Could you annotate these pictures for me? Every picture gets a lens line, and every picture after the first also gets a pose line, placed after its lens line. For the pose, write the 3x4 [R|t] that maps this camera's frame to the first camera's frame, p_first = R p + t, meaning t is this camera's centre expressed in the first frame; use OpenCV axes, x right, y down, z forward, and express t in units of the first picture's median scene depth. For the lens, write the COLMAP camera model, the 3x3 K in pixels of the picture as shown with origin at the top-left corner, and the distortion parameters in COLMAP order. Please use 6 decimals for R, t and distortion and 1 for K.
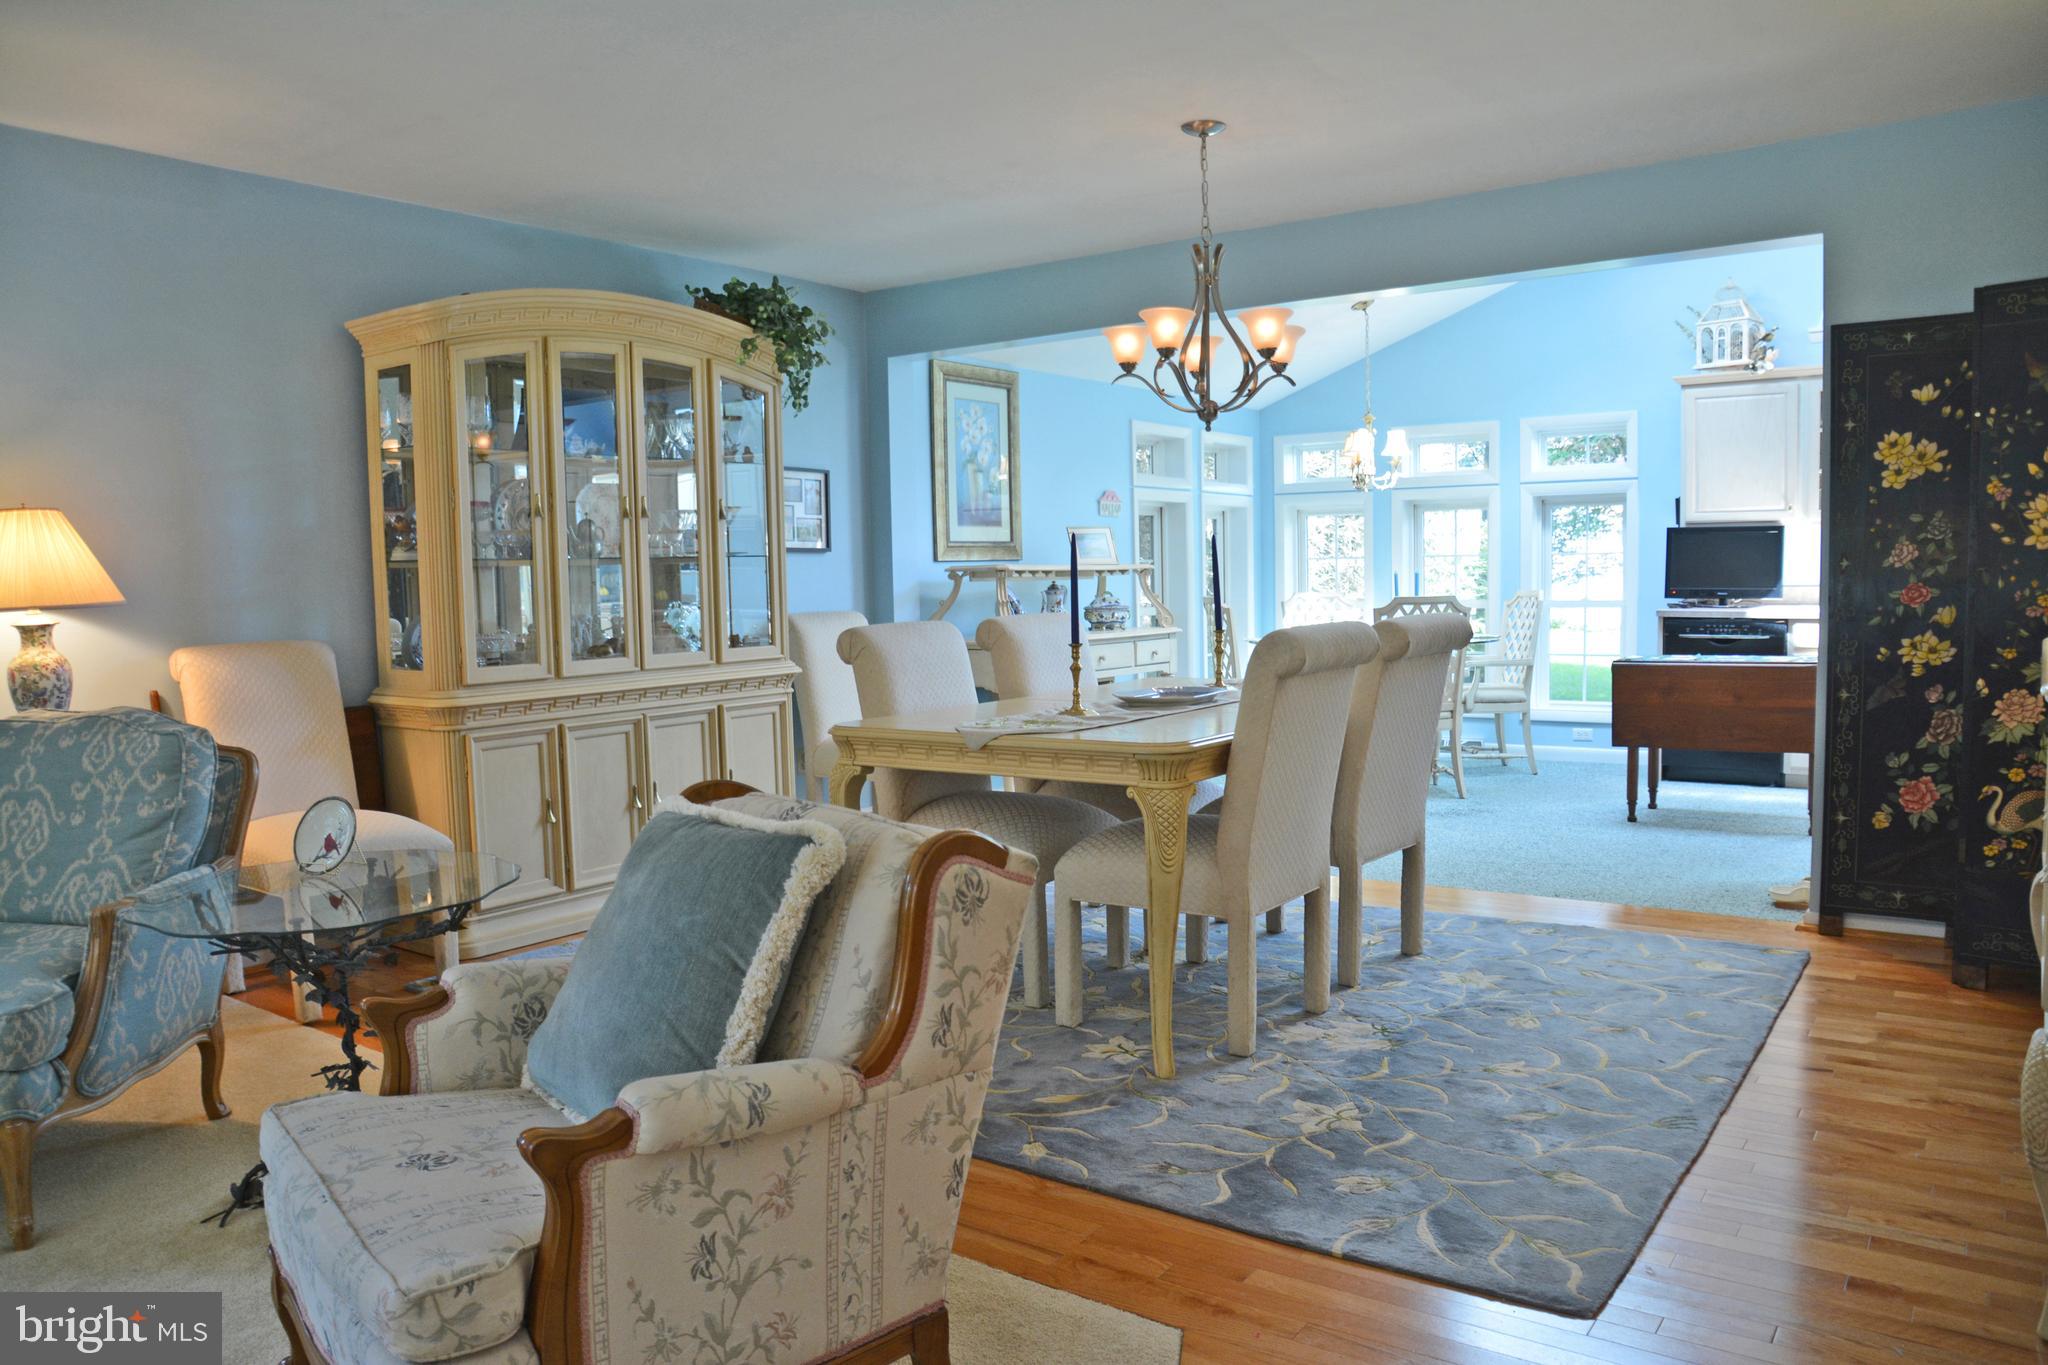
lens RADIAL K [[1451.8, 0, 1011.7], [0, 1451.8, 714.4], [0, 0, 1]] dist [-0.129905, 0.071497]
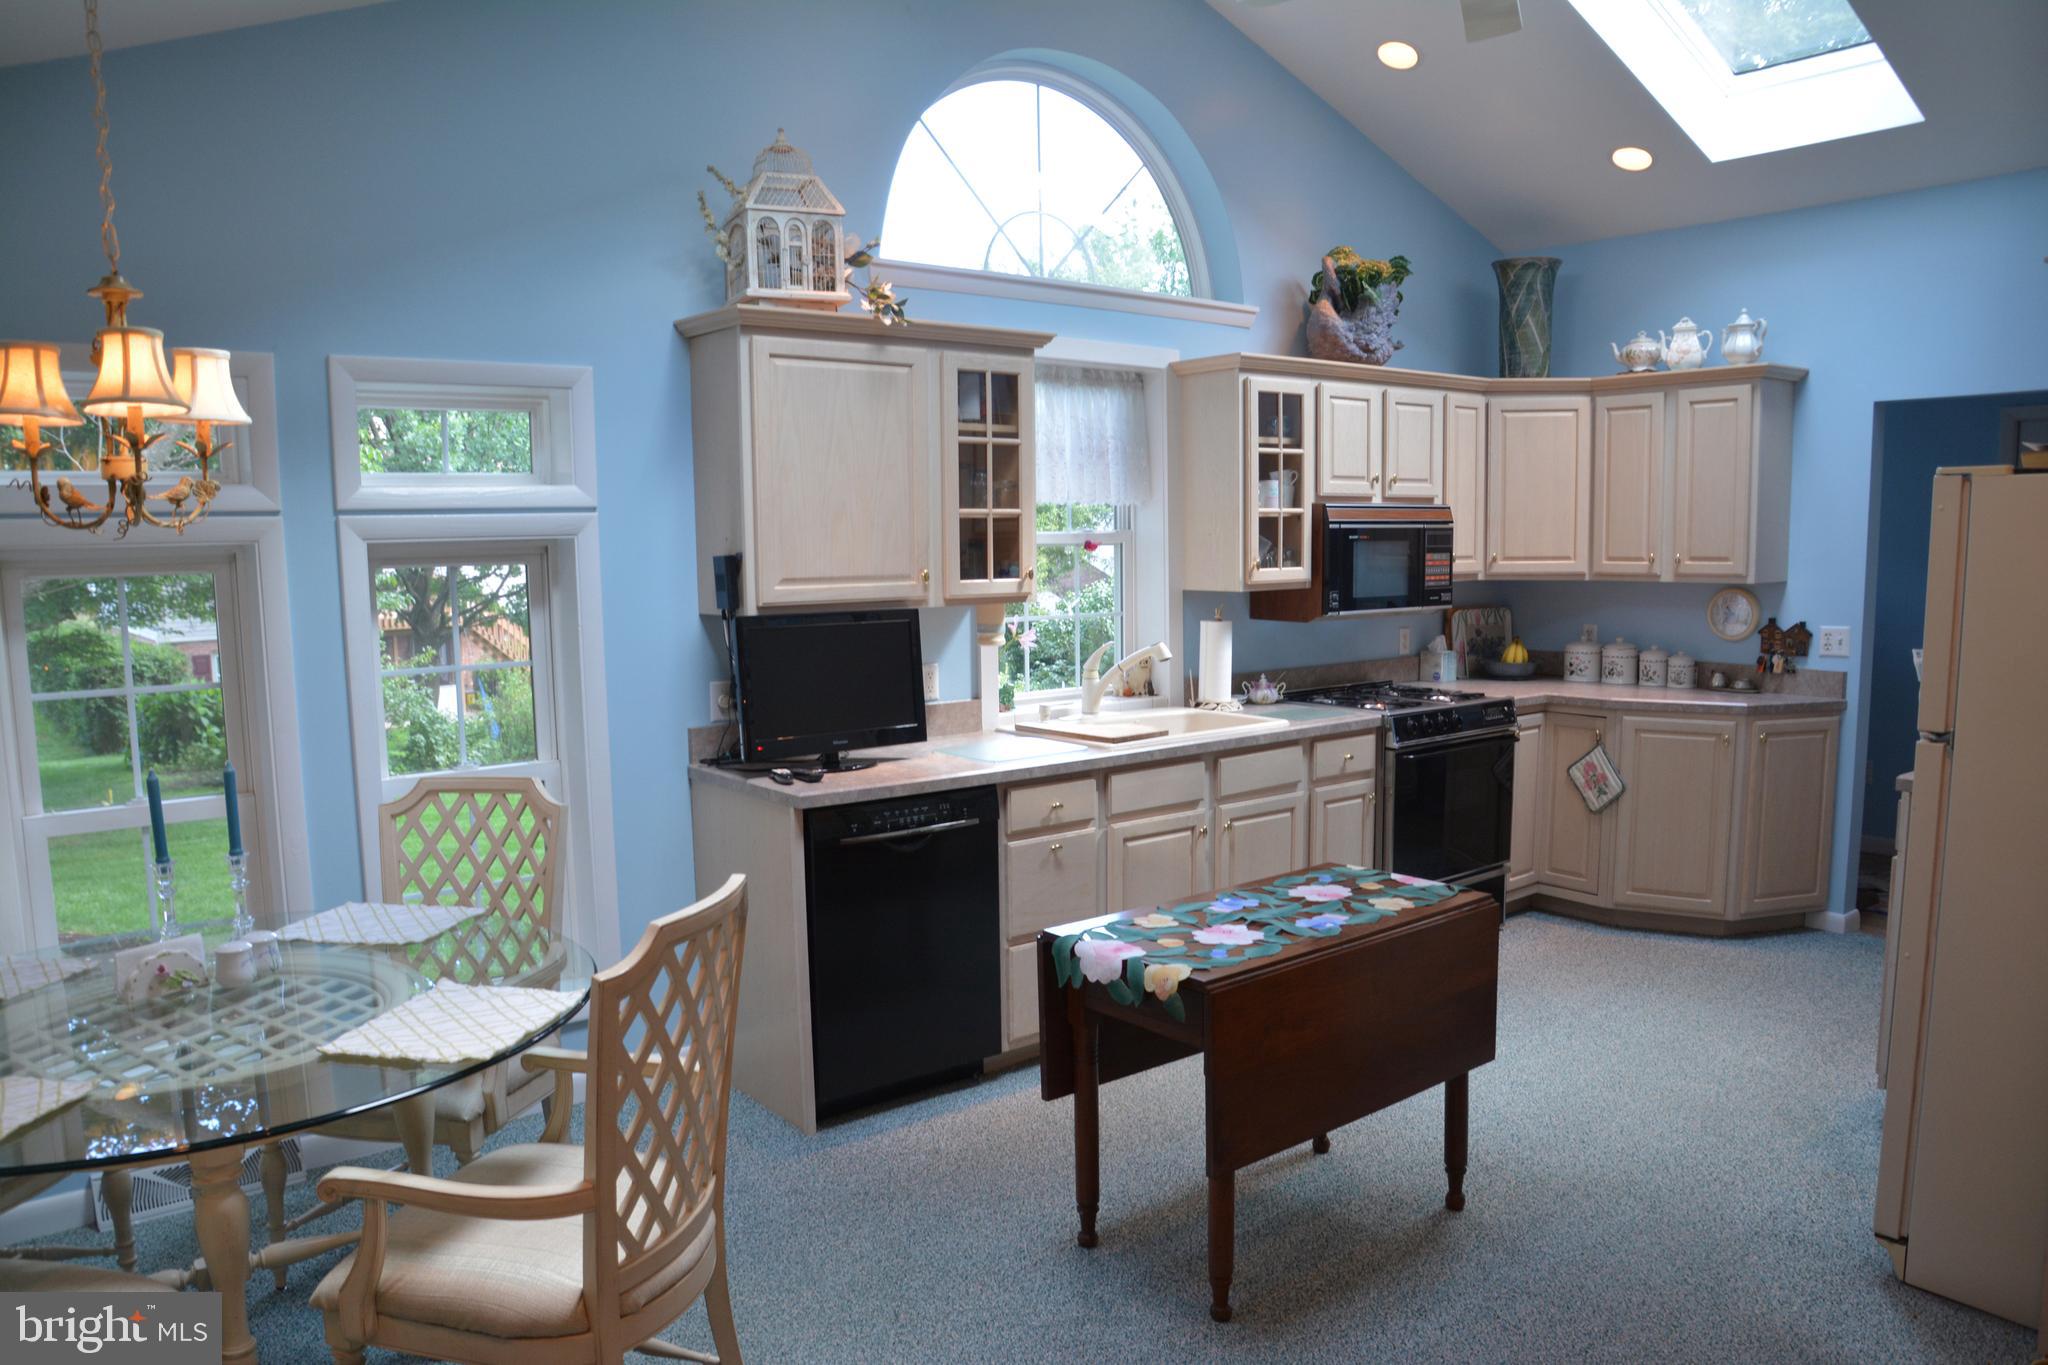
lens RADIAL K [[1451.8, 0, 1012.2], [0, 1451.8, 721.6], [0, 0, 1]] dist [-0.129905, 0.071497]
pose [[0.271696, -0.102671, 0.956891, 0.023362], [0.100544, 0.991880, 0.077877, -0.229011], [-0.957117, 0.075050, 0.279813, 1.410364]]
